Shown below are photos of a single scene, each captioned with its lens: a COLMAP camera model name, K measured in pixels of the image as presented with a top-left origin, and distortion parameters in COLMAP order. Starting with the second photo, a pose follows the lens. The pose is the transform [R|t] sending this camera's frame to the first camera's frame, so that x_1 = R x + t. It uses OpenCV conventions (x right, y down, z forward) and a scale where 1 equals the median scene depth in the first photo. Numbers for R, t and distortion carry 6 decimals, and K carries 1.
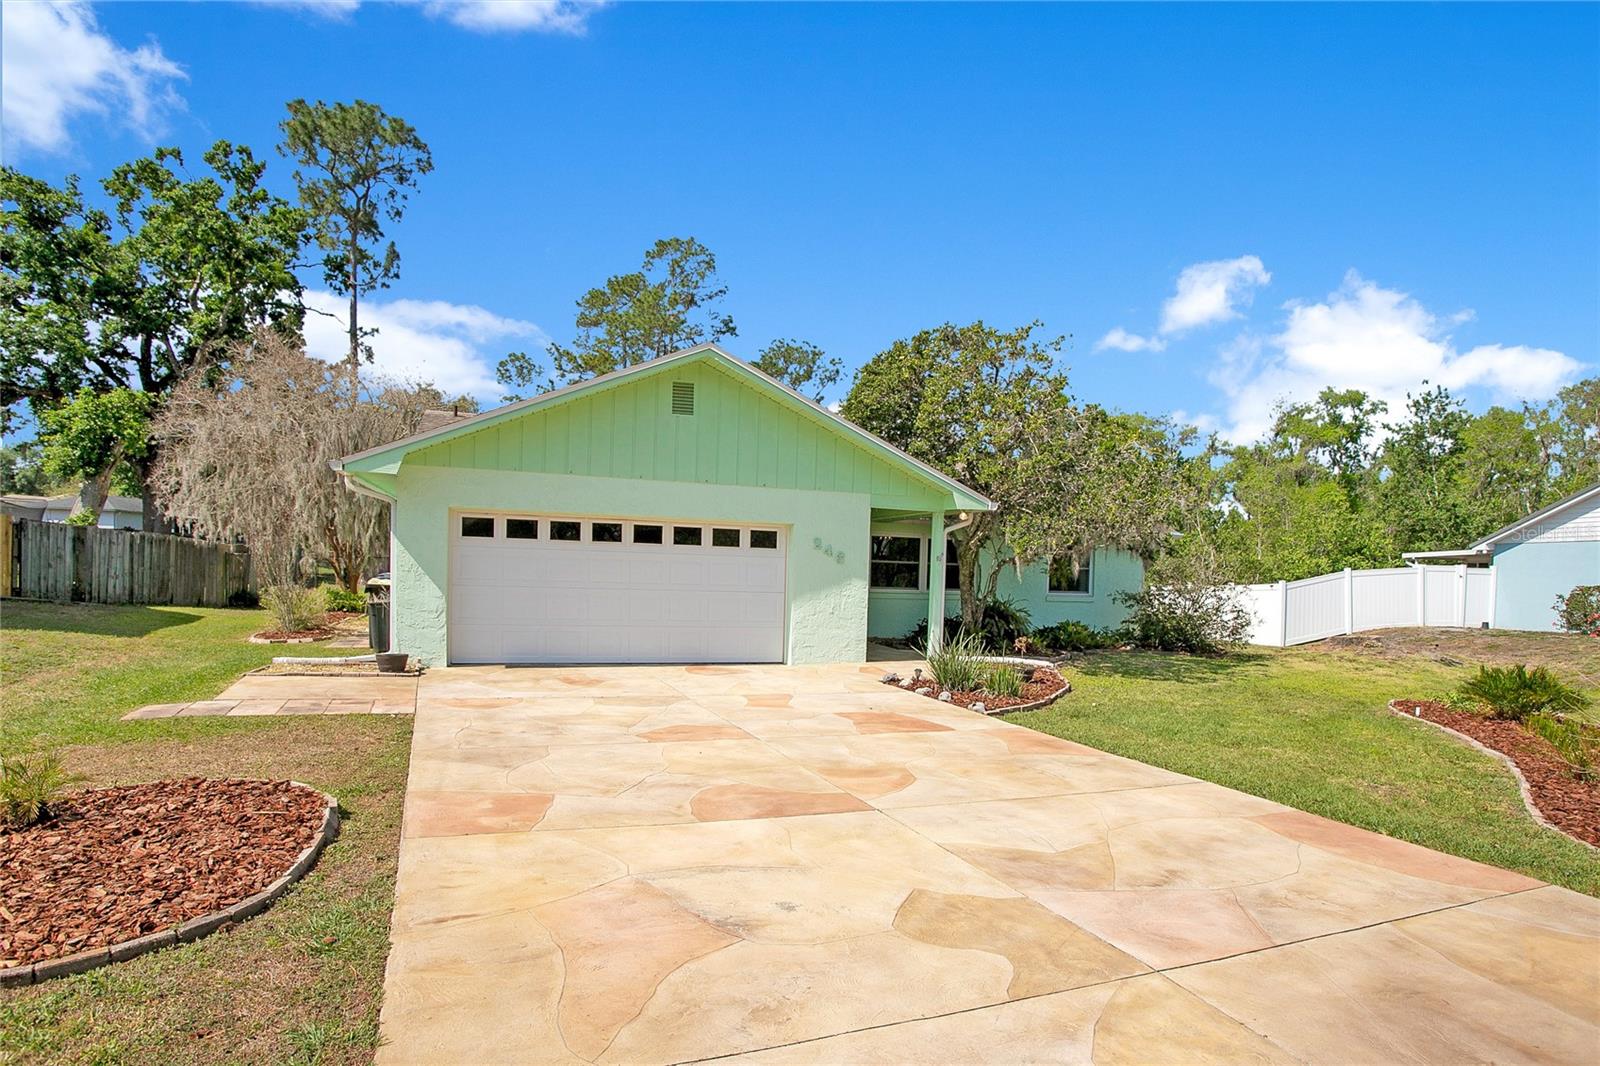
lens RADIAL K [[819.8, 0, 800.8], [0, 819.8, 573.9], [0, 0, 1]] dist [-0.058568, 0.023007]
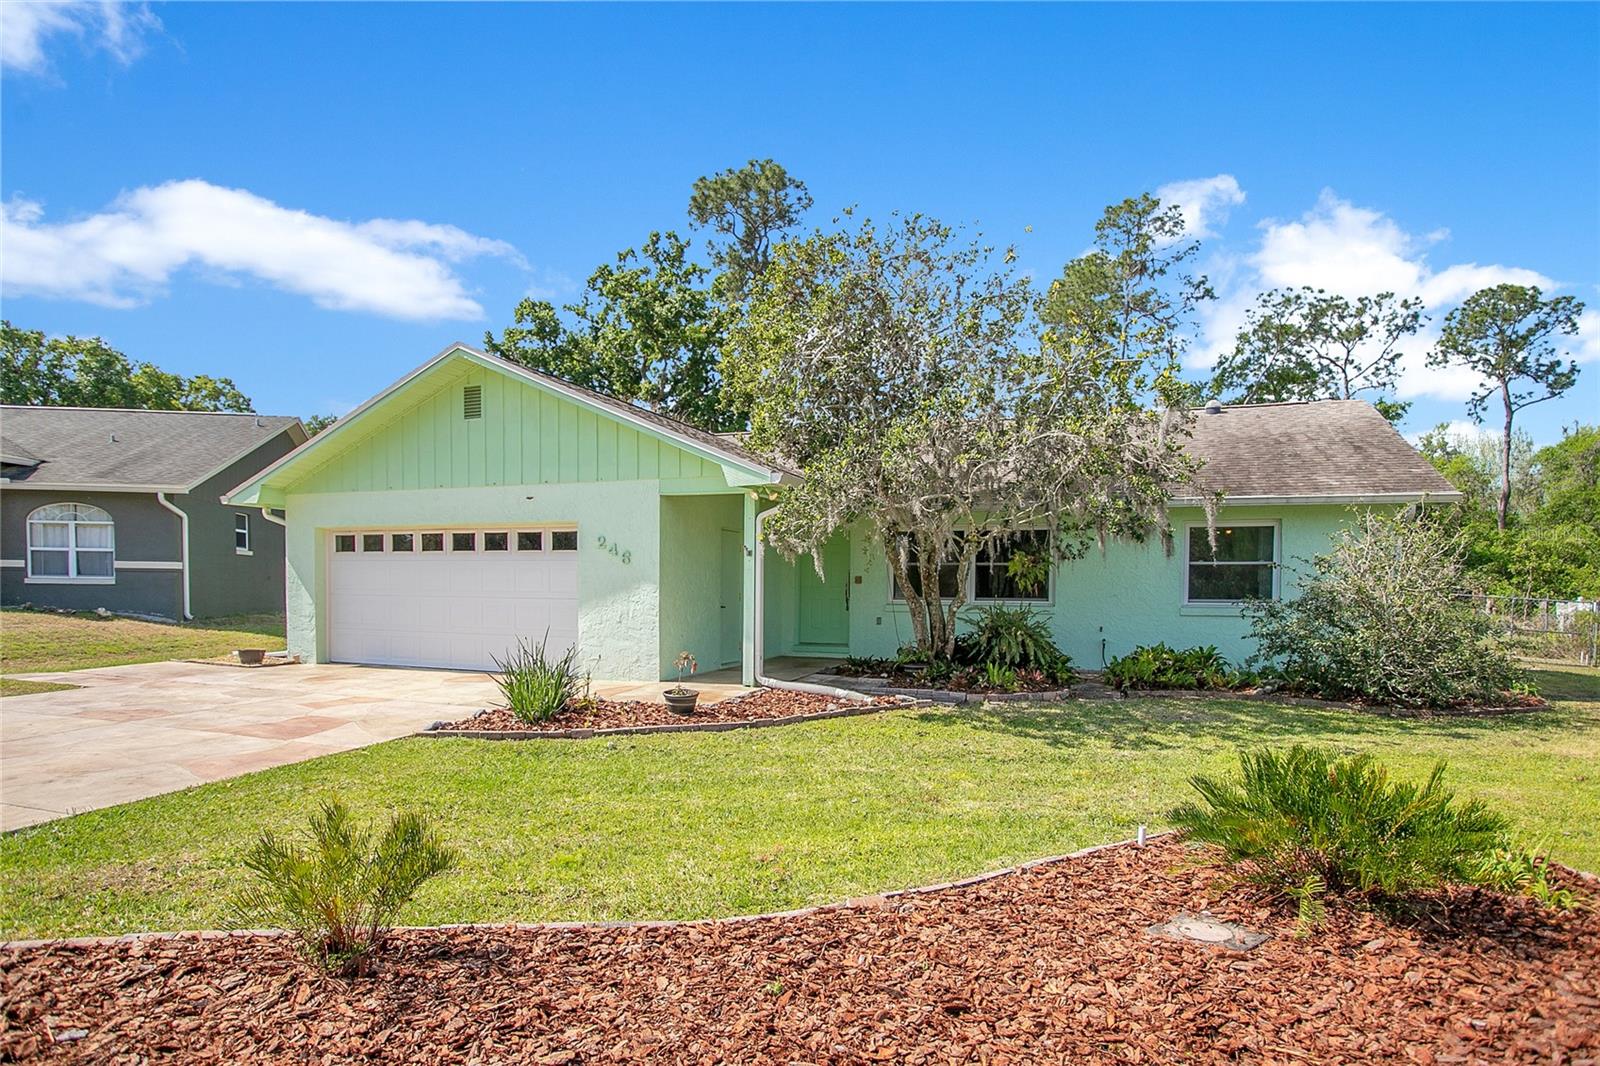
lens RADIAL K [[892.2, 0, 803.8], [0, 892.2, 597.4], [0, 0, 1]] dist [-0.044651, -0.000261]
pose [[0.767997, -0.016075, -0.640251, 0.266554], [0.010711, 0.999868, -0.012257, 0.012018], [0.640364, 0.002556, 0.768068, 0.137747]]
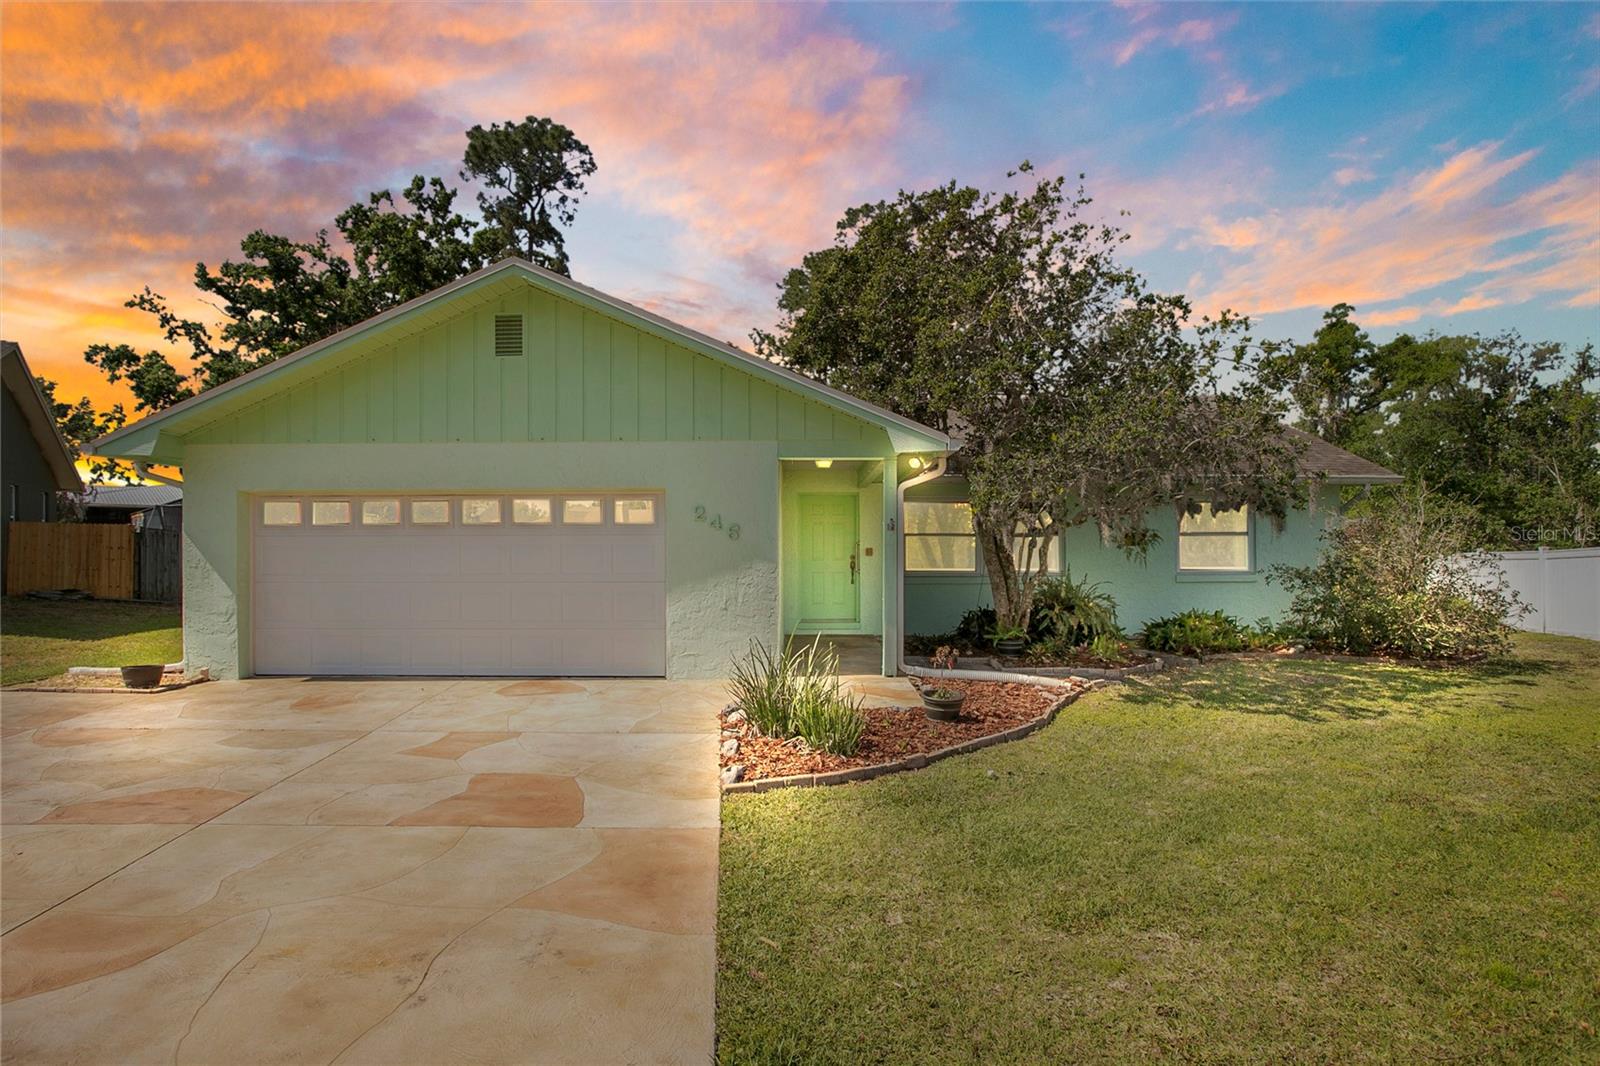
lens RADIAL K [[837.8, 0, 800.0], [0, 837.8, 533.0], [0, 0, 1]] dist [-0.064630, 0.027883]
pose [[0.945432, -0.040906, -0.323241, 0.115460], [0.031092, 0.998887, -0.035471, 0.003072], [0.324332, 0.023485, 0.945652, 0.110253]]
